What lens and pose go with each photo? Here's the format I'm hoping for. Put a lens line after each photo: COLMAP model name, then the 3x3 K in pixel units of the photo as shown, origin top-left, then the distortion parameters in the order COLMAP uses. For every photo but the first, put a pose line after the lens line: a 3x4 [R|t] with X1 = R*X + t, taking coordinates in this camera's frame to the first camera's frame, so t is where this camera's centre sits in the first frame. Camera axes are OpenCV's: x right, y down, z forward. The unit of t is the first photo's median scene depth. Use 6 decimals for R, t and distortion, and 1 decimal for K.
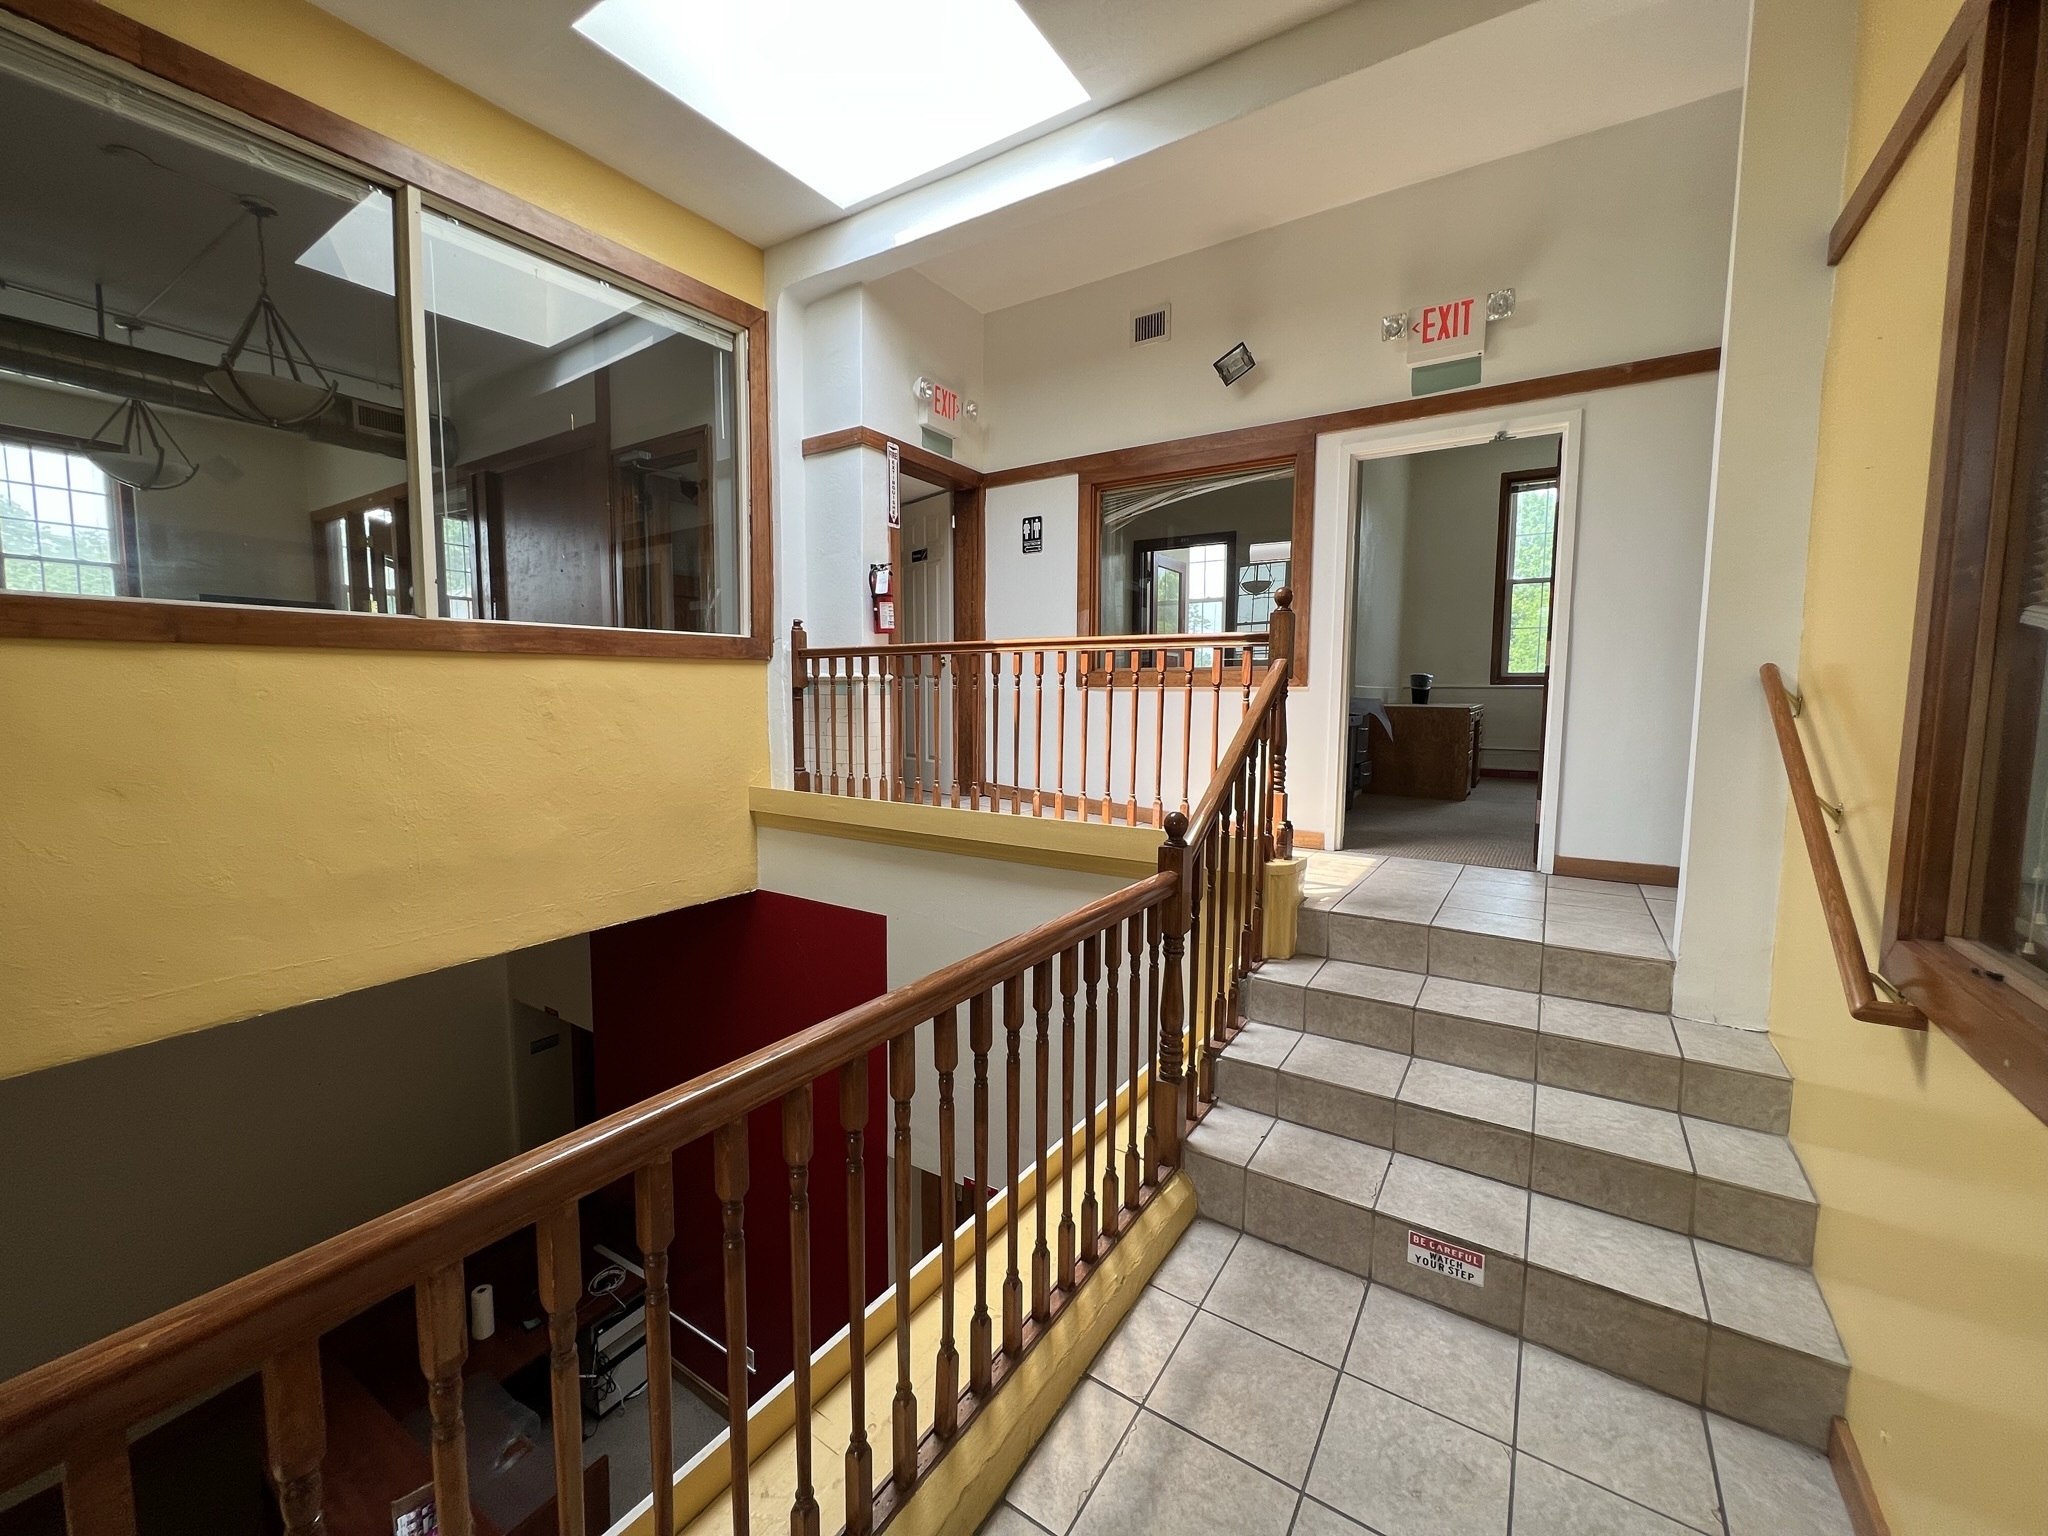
lens RADIAL K [[821.0, 0, 1015.8], [0, 821.0, 767.5], [0, 0, 1]] dist [-0.004596, 0.000984]
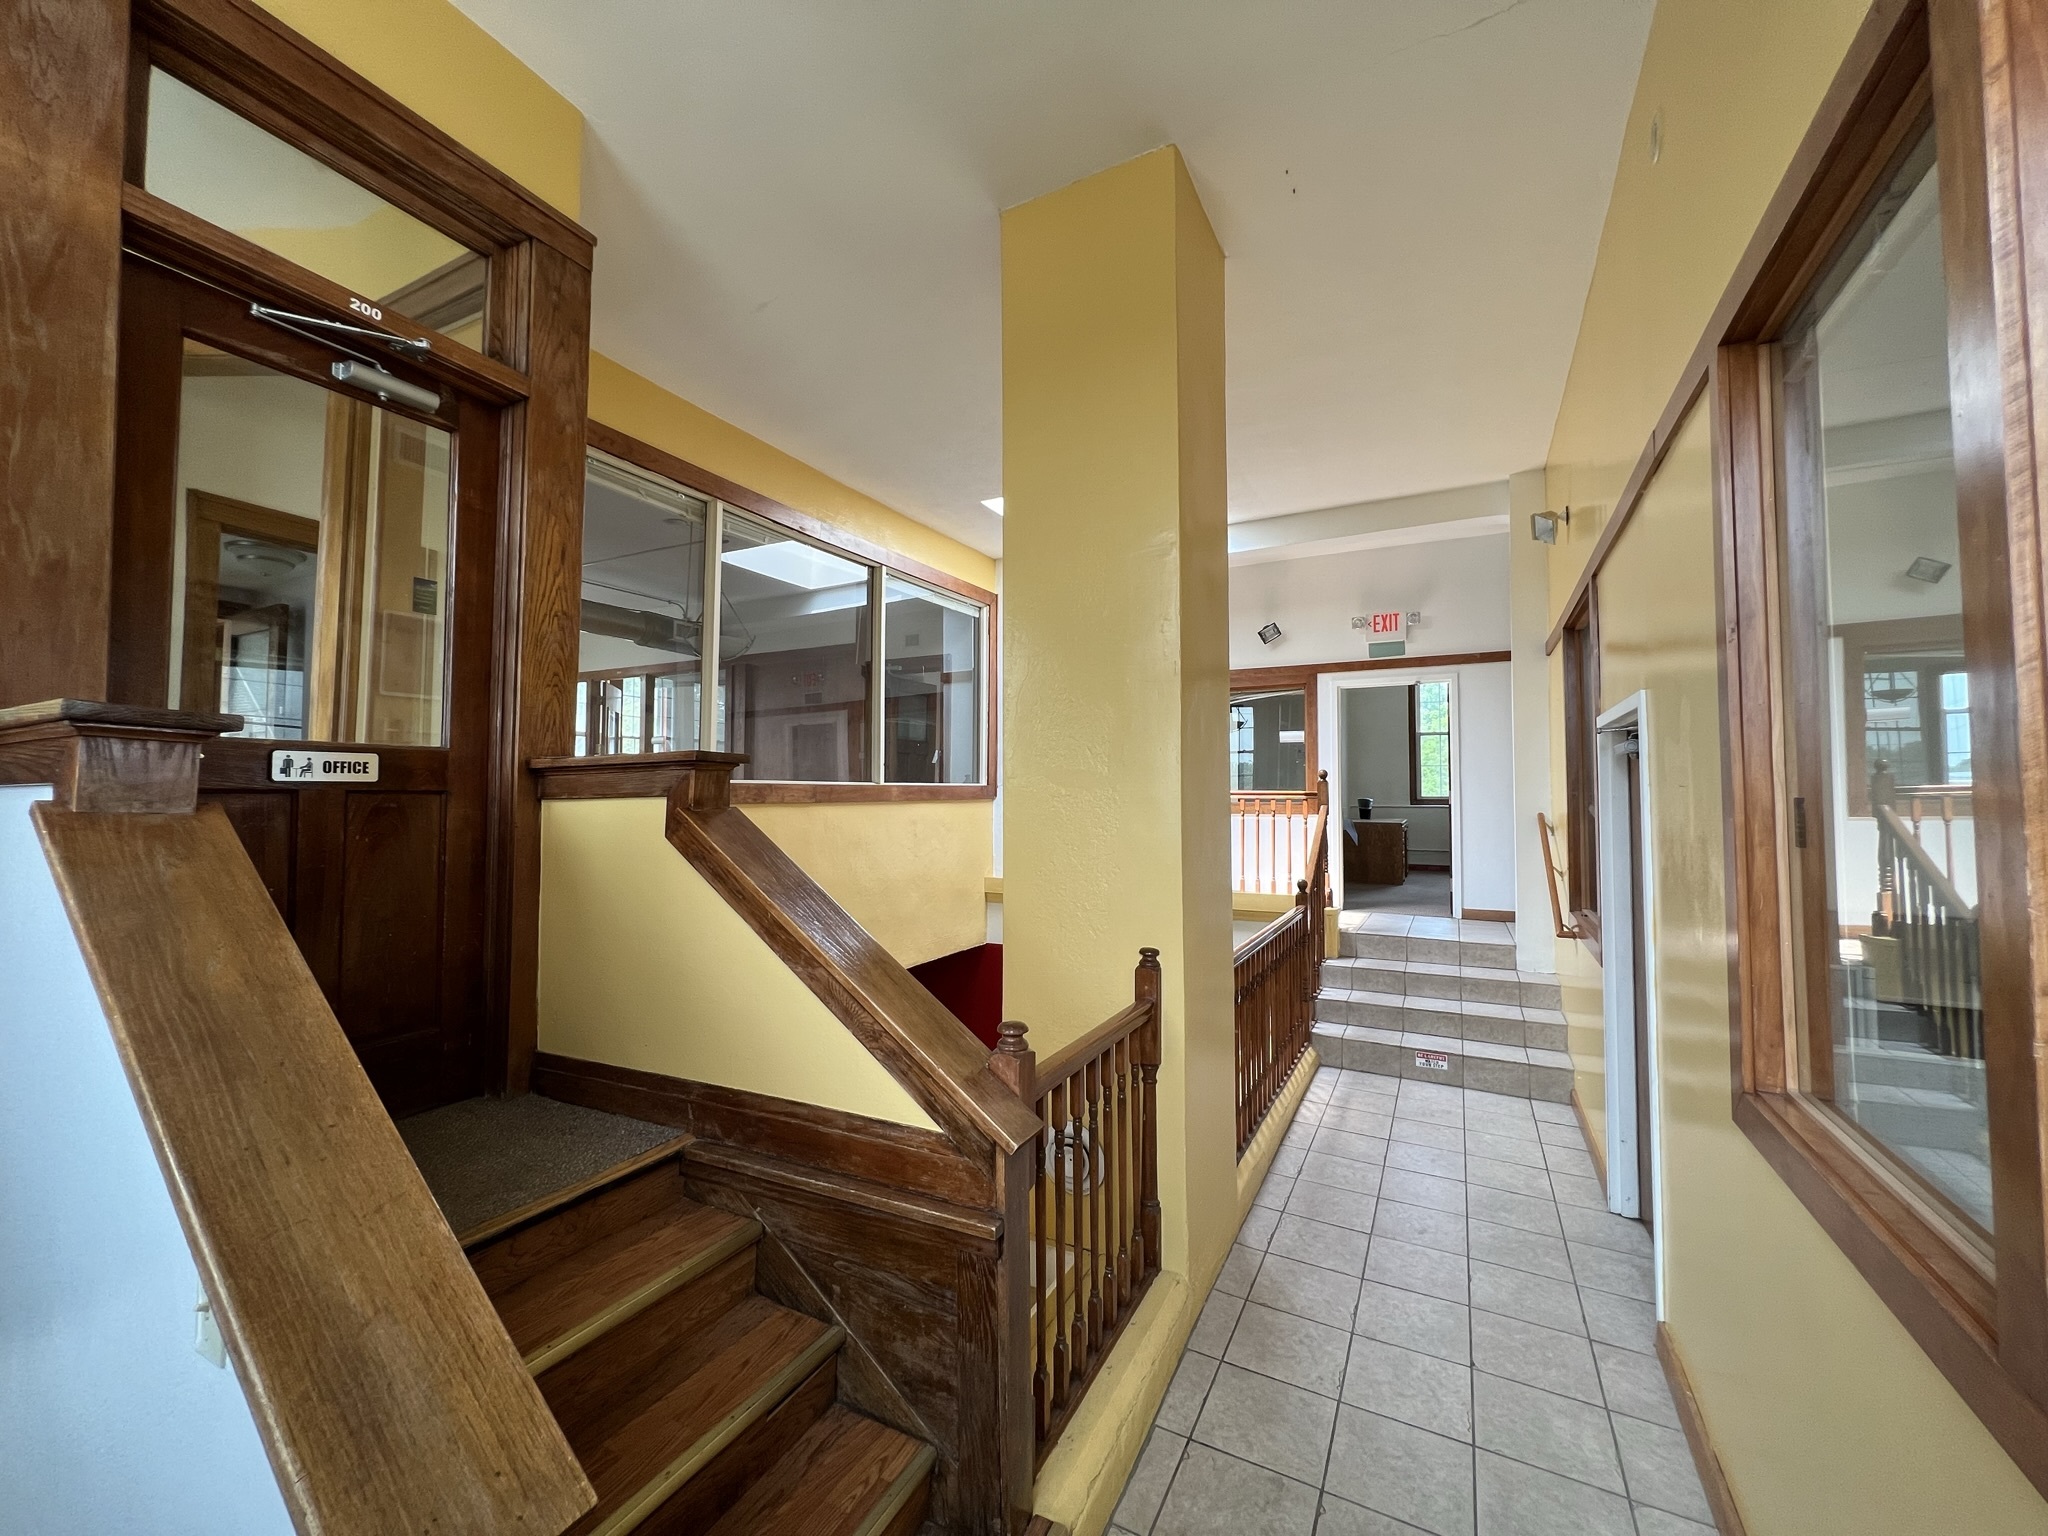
lens RADIAL K [[821.0, 0, 1022.9], [0, 821.0, 765.4], [0, 0, 1]] dist [-0.004596, 0.000984]
pose [[0.995366, 0.001748, 0.096141, -0.532049], [0.010976, 0.991234, -0.131659, 0.023538], [-0.095529, 0.132104, 0.986622, -0.810703]]
